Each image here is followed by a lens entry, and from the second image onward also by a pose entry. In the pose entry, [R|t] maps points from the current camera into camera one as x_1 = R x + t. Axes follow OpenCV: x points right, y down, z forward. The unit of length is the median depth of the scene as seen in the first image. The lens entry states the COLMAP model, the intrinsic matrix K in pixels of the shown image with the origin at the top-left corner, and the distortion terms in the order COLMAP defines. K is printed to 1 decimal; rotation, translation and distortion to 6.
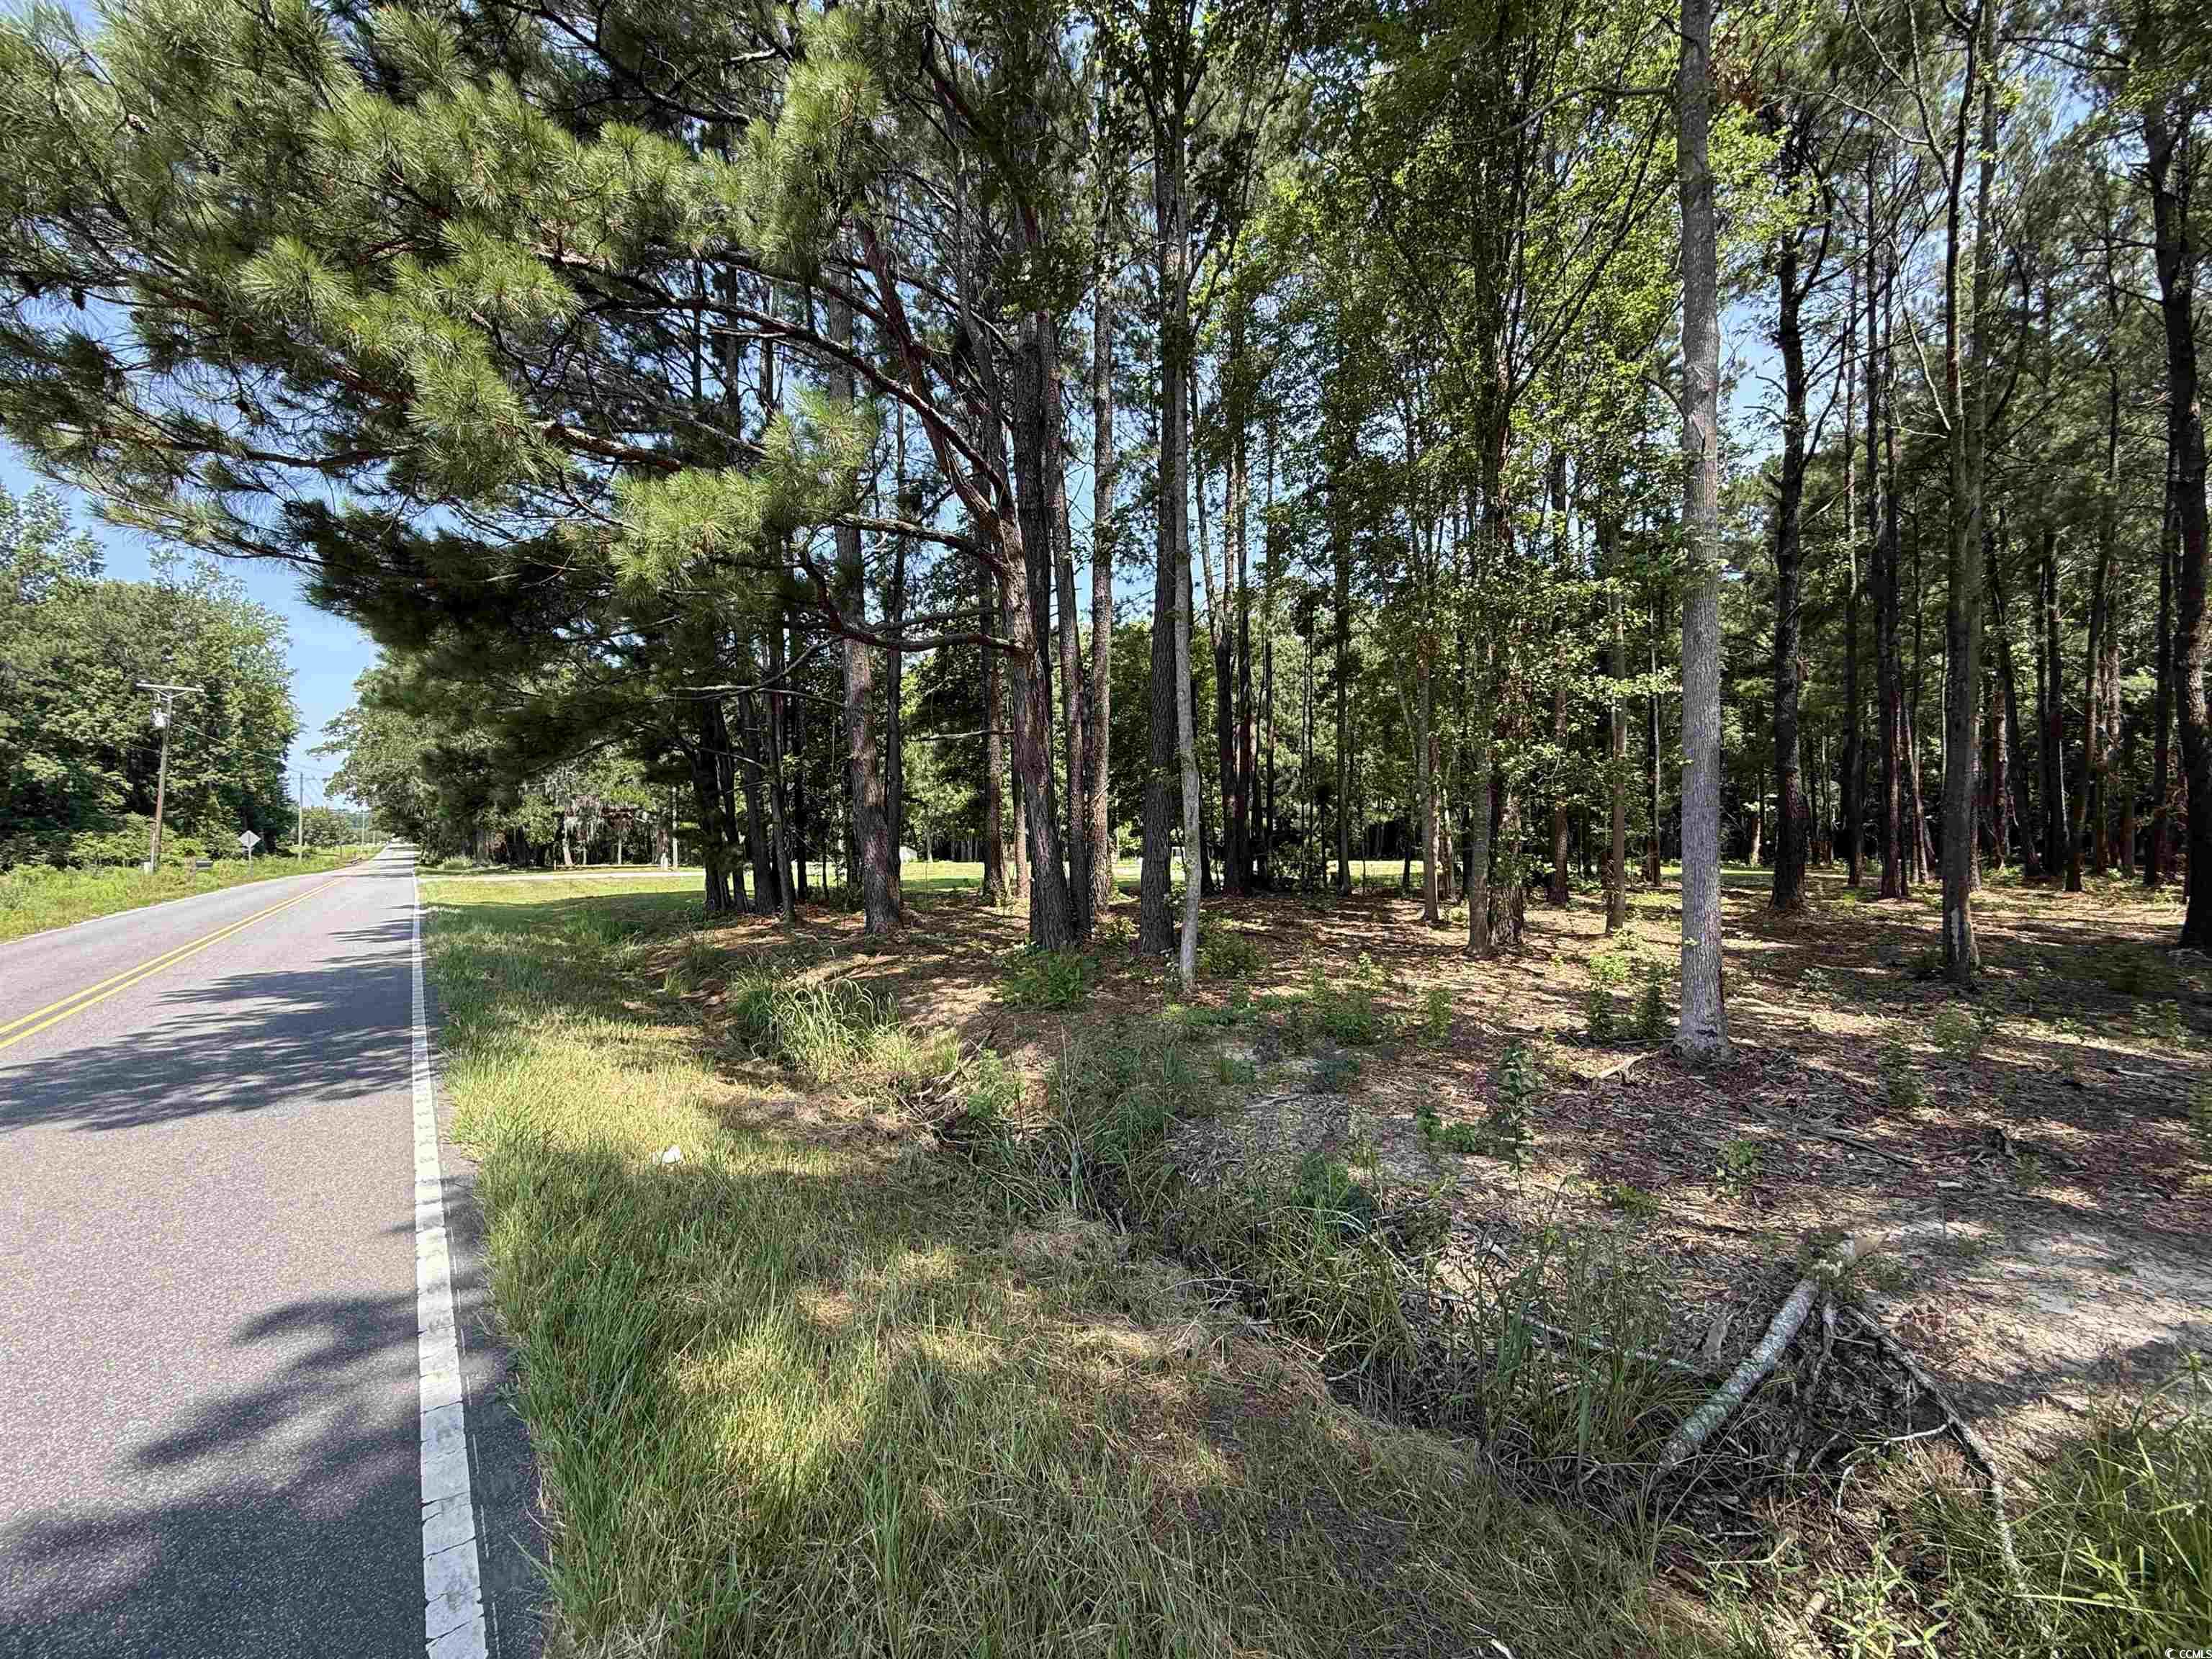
lens RADIAL K [[885.6, 0, 1098.6], [0, 885.6, 826.5], [0, 0, 1]] dist [0.000616, -0.000188]
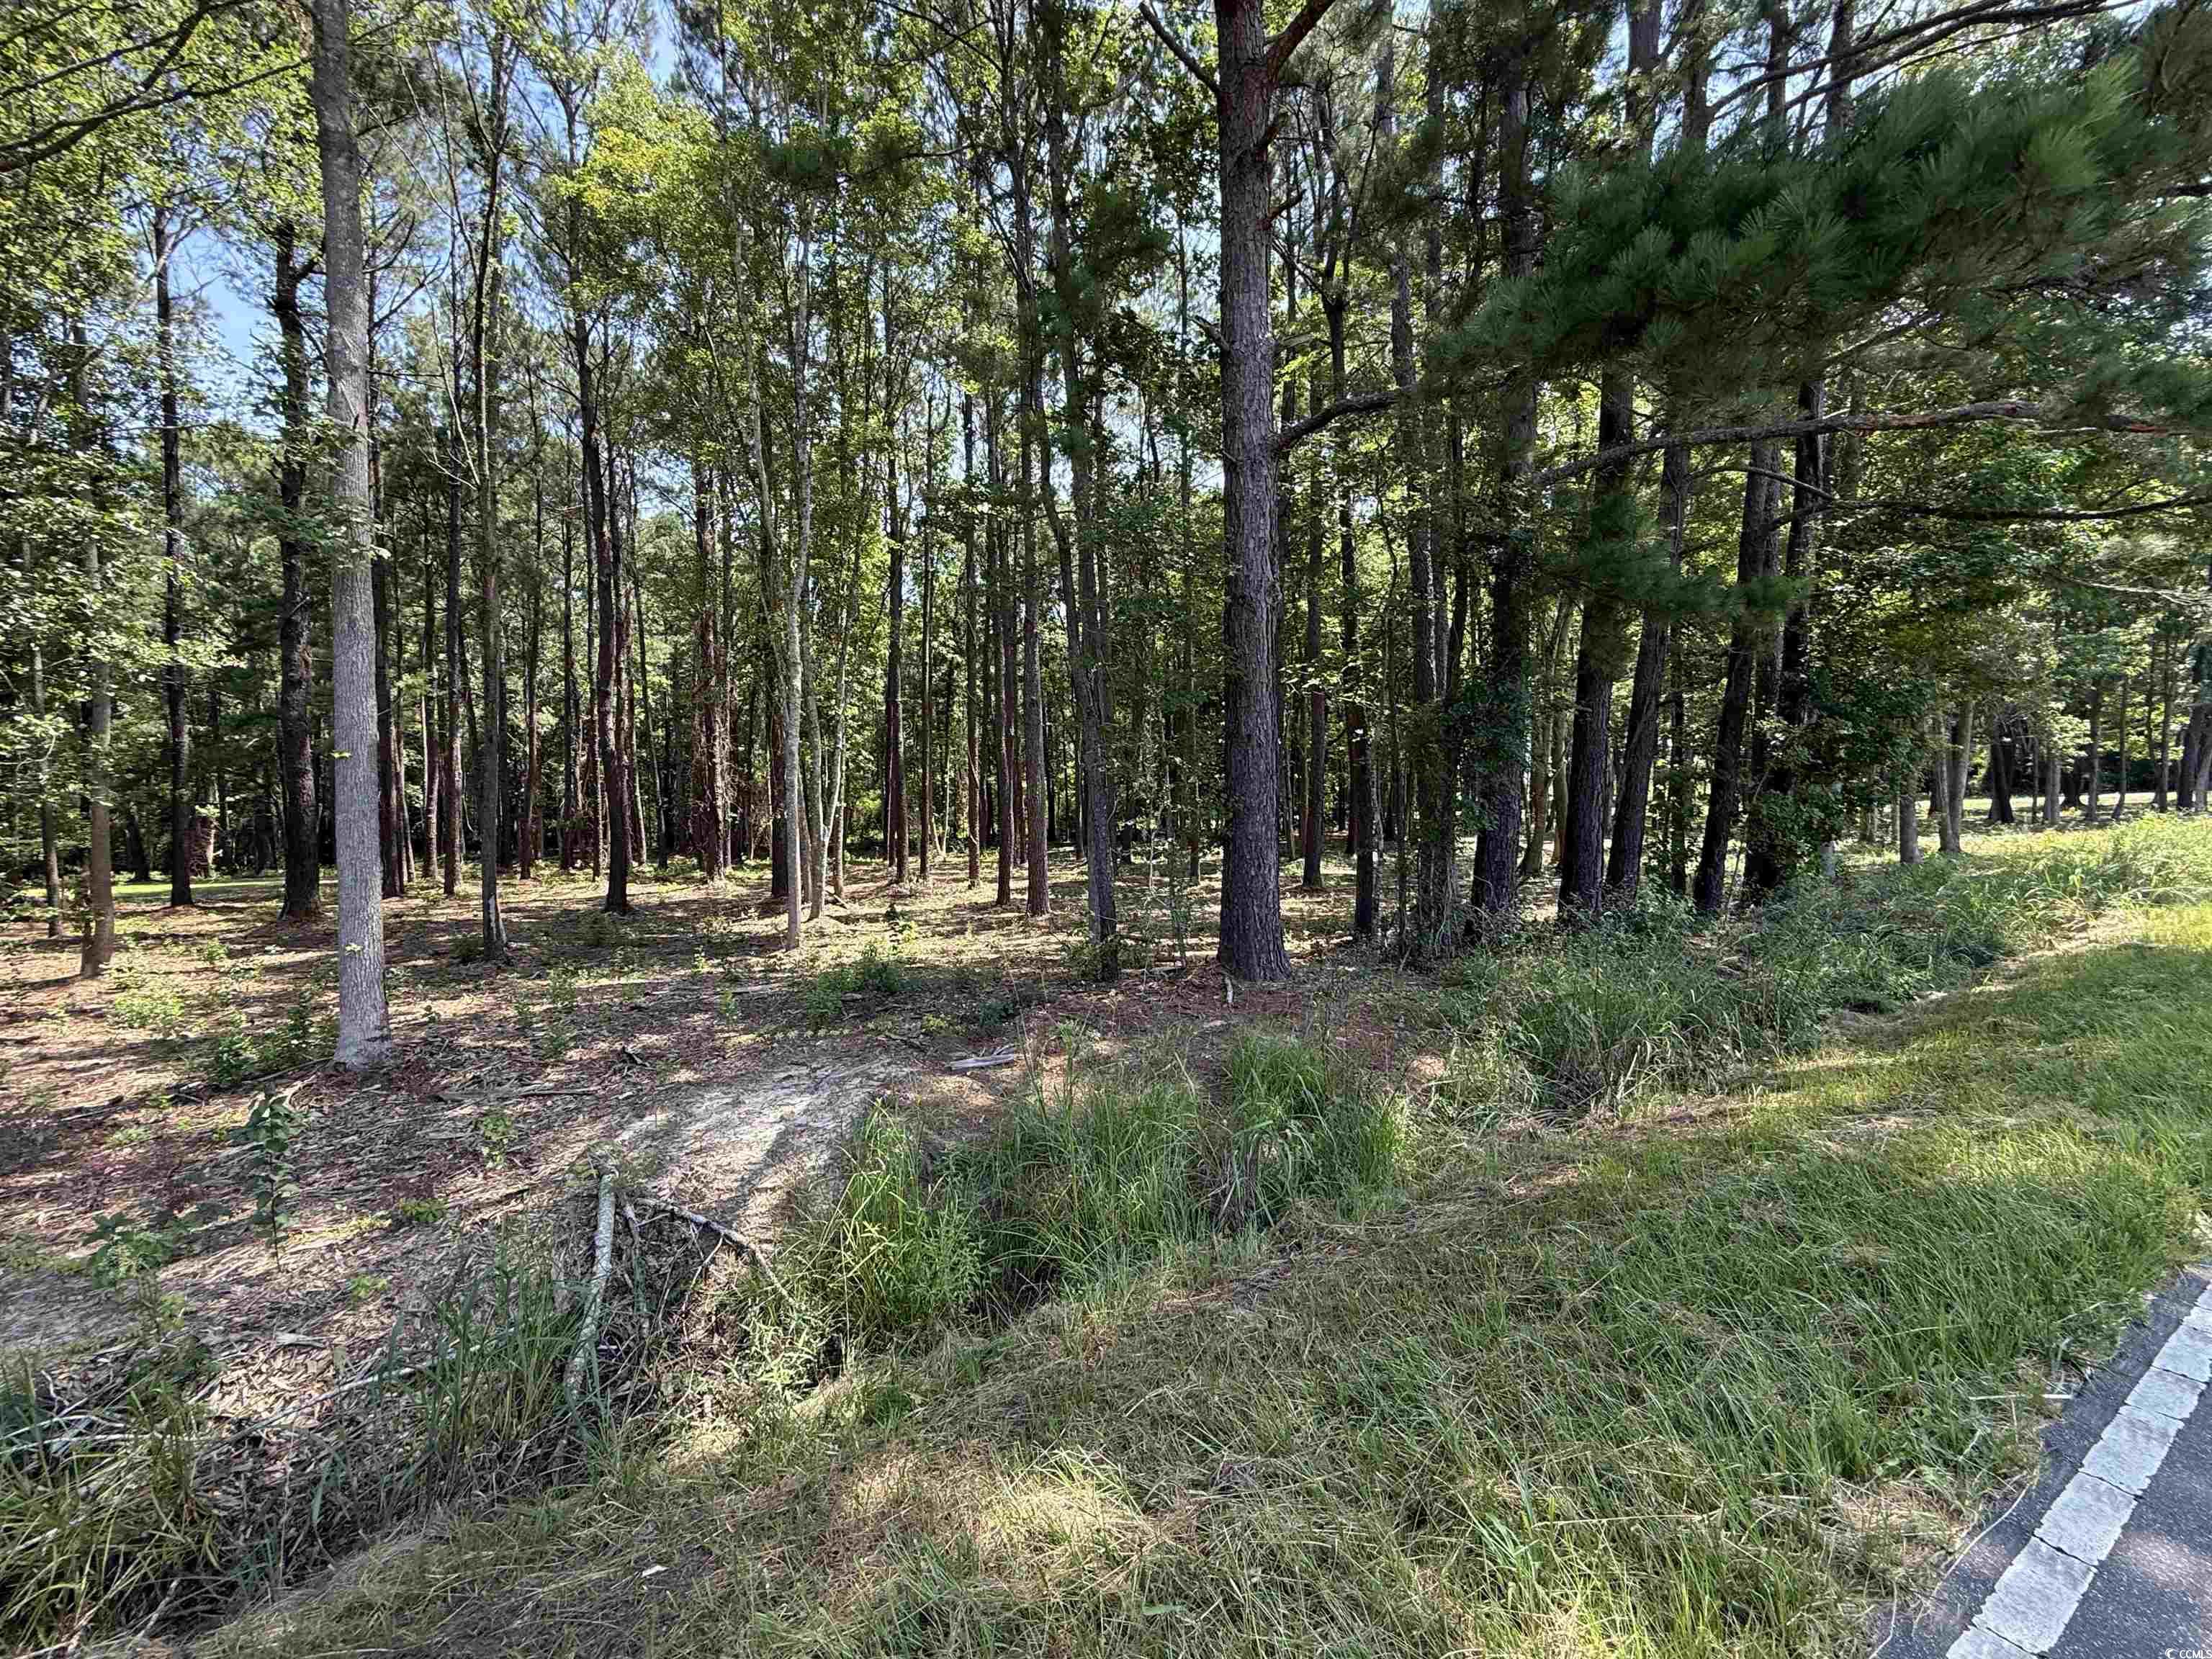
lens RADIAL K [[885.6, 0, 1099.6], [0, 885.6, 827.9], [0, 0, 1]] dist [0.000616, -0.000188]
pose [[0.128165, -0.011848, 0.991682, -0.090719], [0.017211, 0.999805, 0.009721, 0.004573], [-0.991604, 0.015822, 0.128344, 0.053549]]
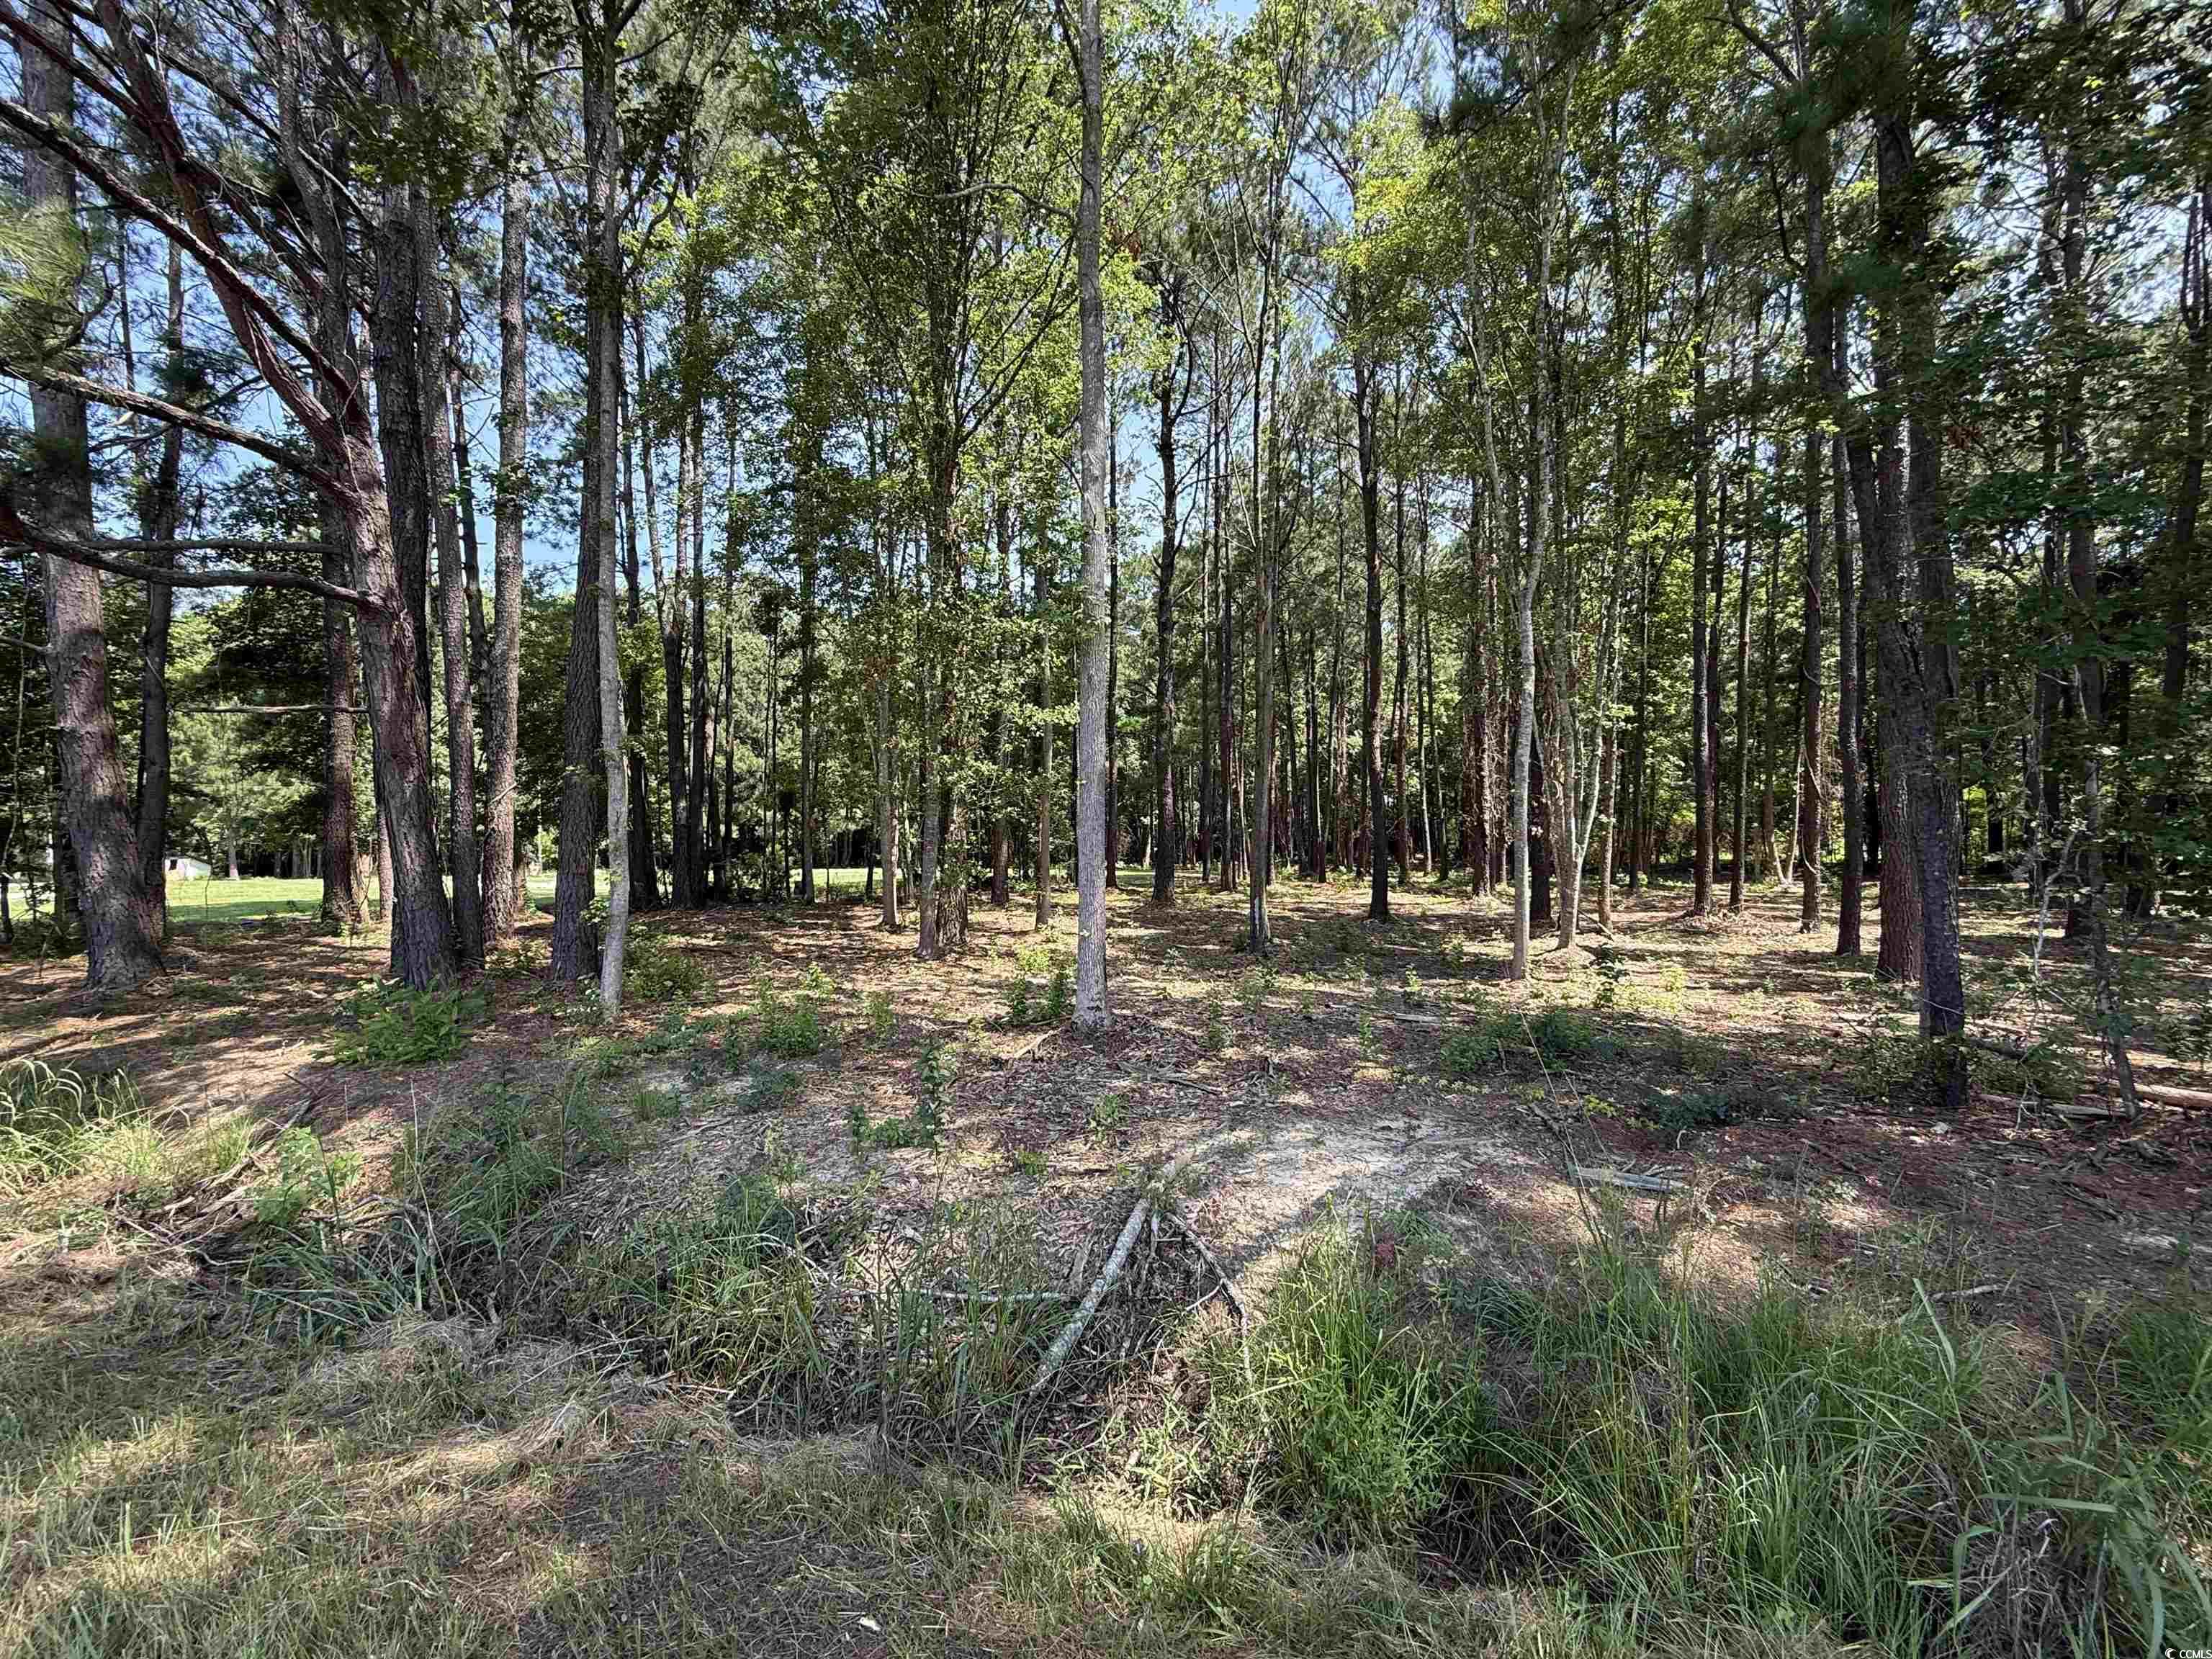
lens RADIAL K [[885.6, 0, 1101.1], [0, 885.6, 827.0], [0, 0, 1]] dist [0.000616, -0.000188]
pose [[0.834595, 0.010666, 0.550760, 0.016690], [-0.006061, 0.999930, -0.010179, -0.000562], [-0.550830, 0.005157, 0.834601, -0.004964]]
